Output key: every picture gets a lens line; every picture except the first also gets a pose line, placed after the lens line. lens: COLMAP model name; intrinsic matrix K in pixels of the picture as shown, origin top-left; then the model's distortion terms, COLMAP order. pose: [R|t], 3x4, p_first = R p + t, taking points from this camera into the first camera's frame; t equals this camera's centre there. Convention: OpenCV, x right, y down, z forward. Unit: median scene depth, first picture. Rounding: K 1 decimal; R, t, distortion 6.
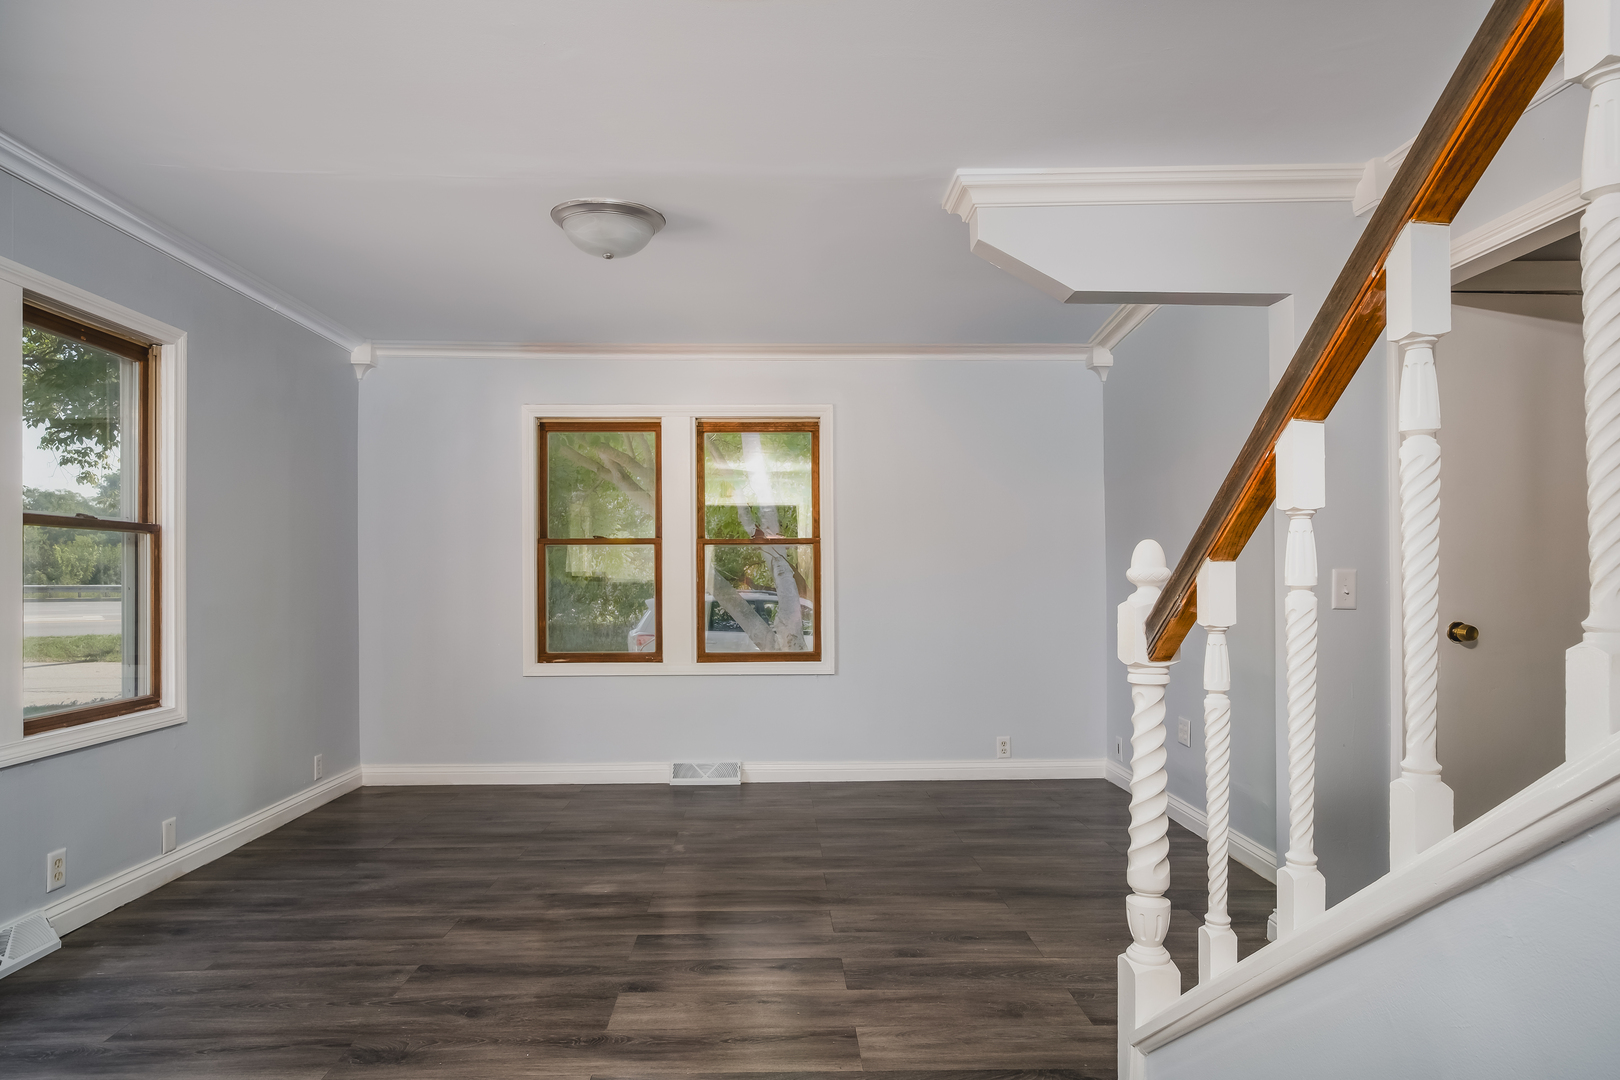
lens RADIAL K [[935.8, 0, 810.7], [0, 935.8, 564.7], [0, 0, 1]] dist [-0.017611, 0.028819]
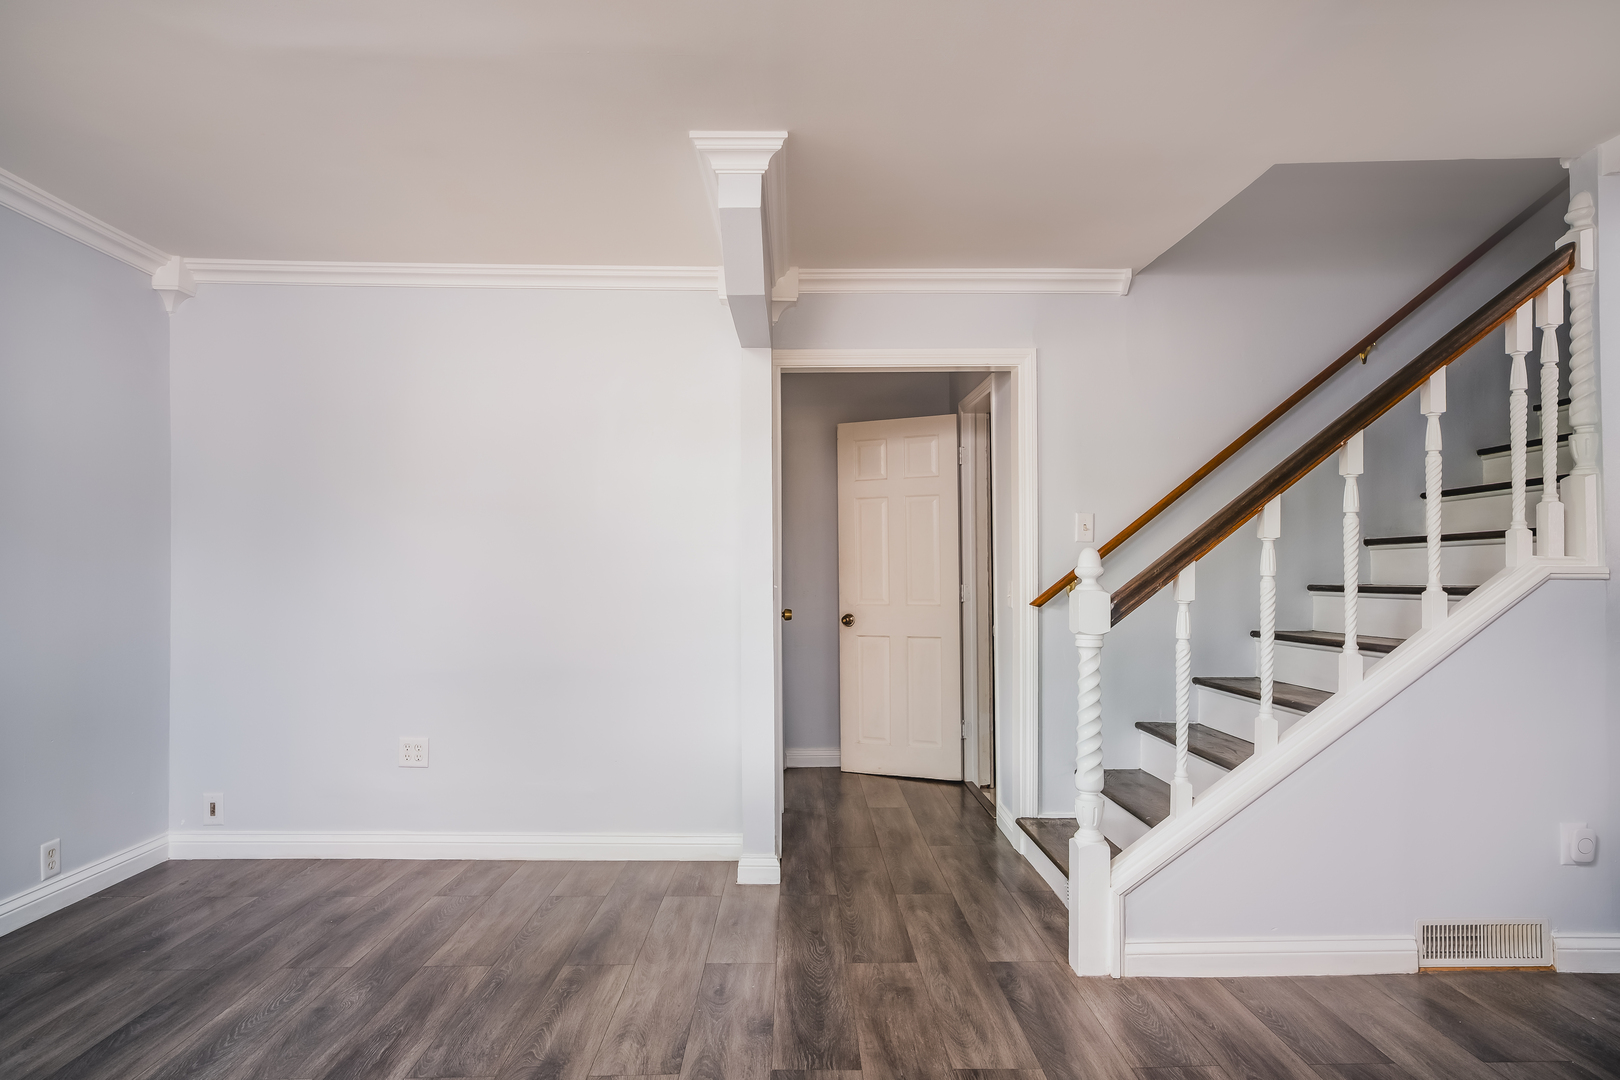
lens RADIAL K [[935.8, 0, 810.7], [0, 935.8, 564.7], [0, 0, 1]] dist [-0.017611, 0.028819]
pose [[0.018002, 0.014828, 0.999728, -0.703479], [-0.011690, 0.999825, -0.014619, 0.018731], [-0.999770, -0.011423, 0.018172, 0.917449]]
